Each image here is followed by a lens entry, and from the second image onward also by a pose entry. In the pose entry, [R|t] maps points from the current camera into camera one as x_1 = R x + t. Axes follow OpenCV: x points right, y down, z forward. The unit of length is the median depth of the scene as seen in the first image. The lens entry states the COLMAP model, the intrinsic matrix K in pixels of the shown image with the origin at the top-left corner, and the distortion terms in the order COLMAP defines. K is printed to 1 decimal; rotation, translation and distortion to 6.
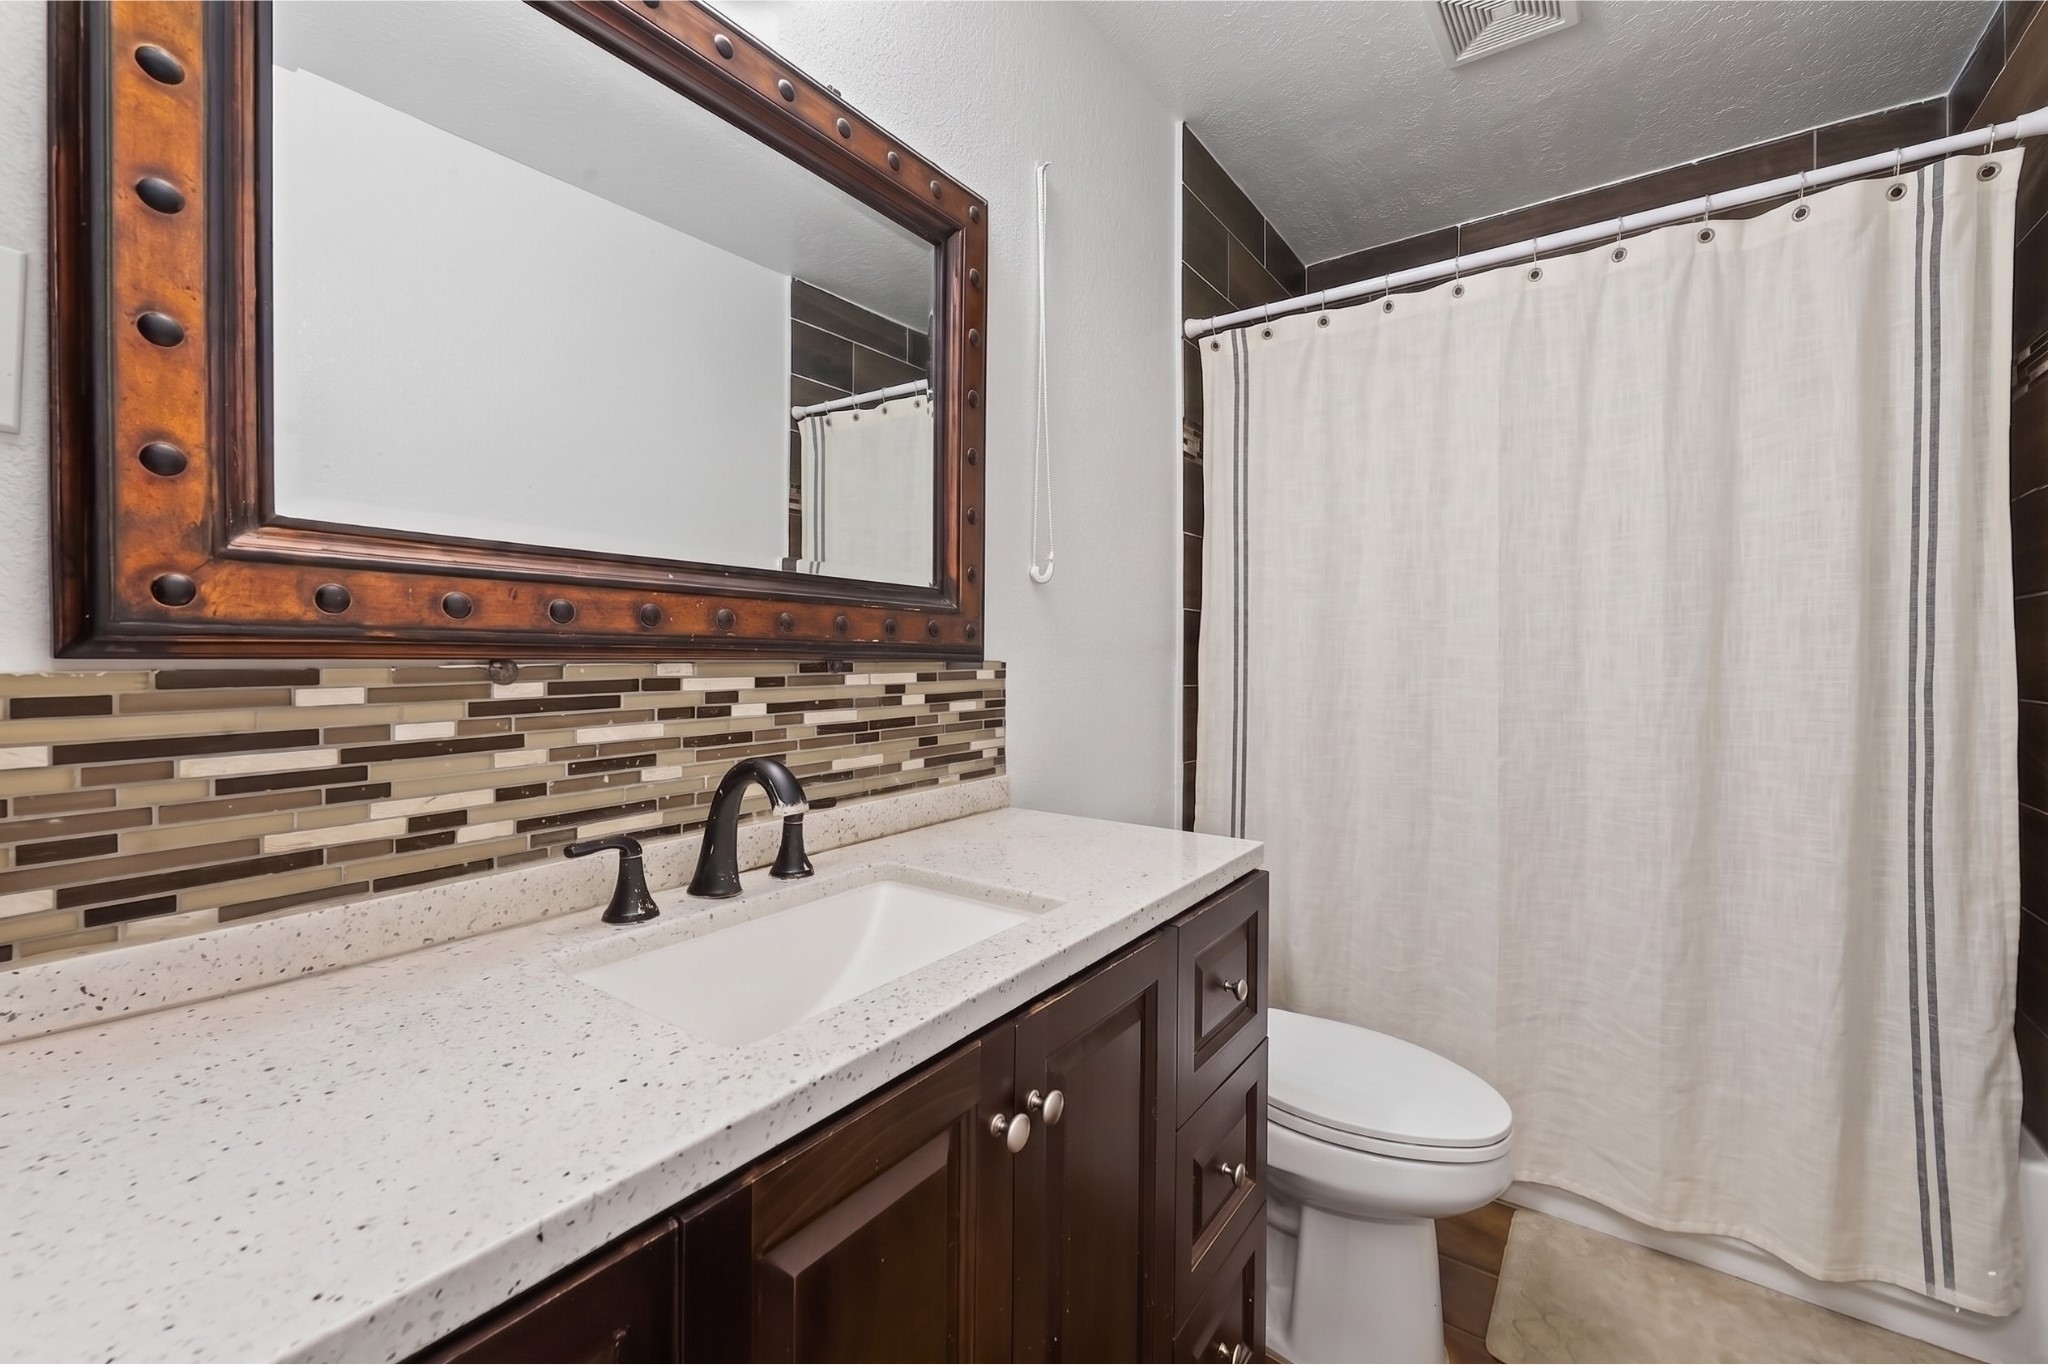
lens RADIAL K [[845.7, 0, 1064.5], [0, 845.7, 660.5], [0, 0, 1]] dist [0.001098, 0.000121]
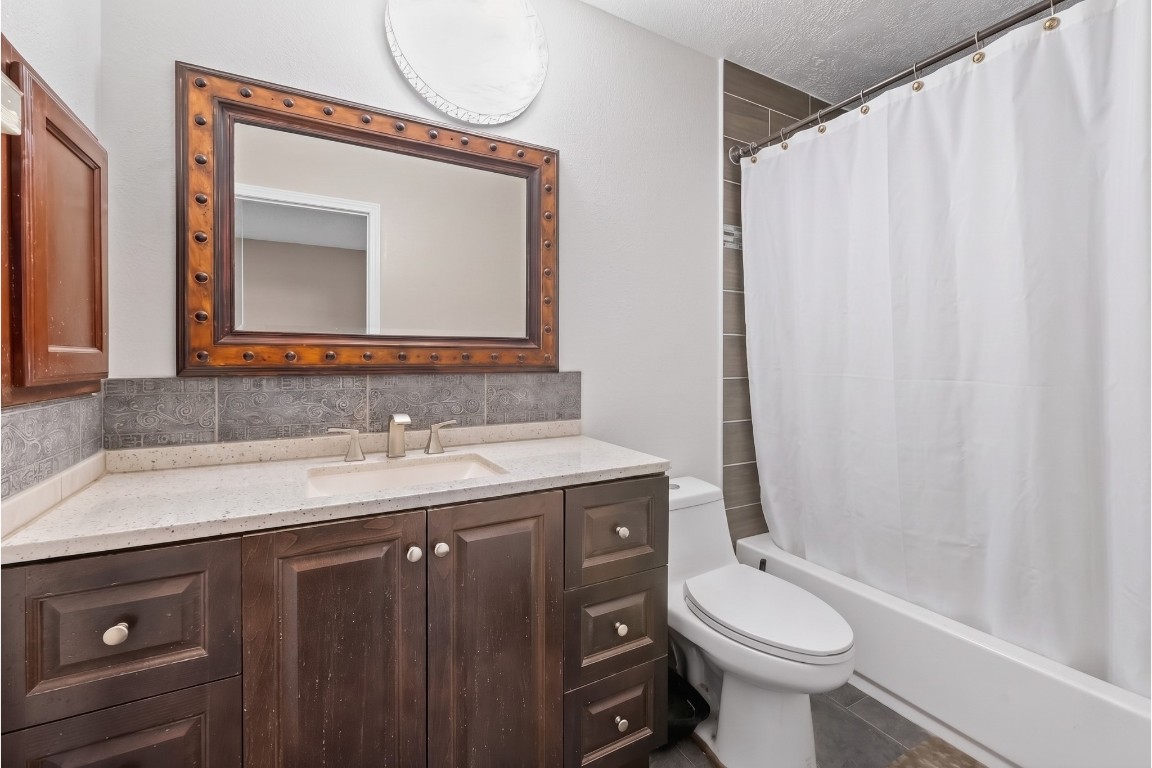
lens RADIAL K [[475.7, 0, 598.8], [0, 475.7, 371.6], [0, 0, 1]] dist [0.001098, 0.000121]
pose [[0.915387, -0.031091, -0.401372, 0.585552], [0.026685, 0.999507, -0.016566, 0.028652], [0.401689, 0.004454, 0.915765, -0.055067]]
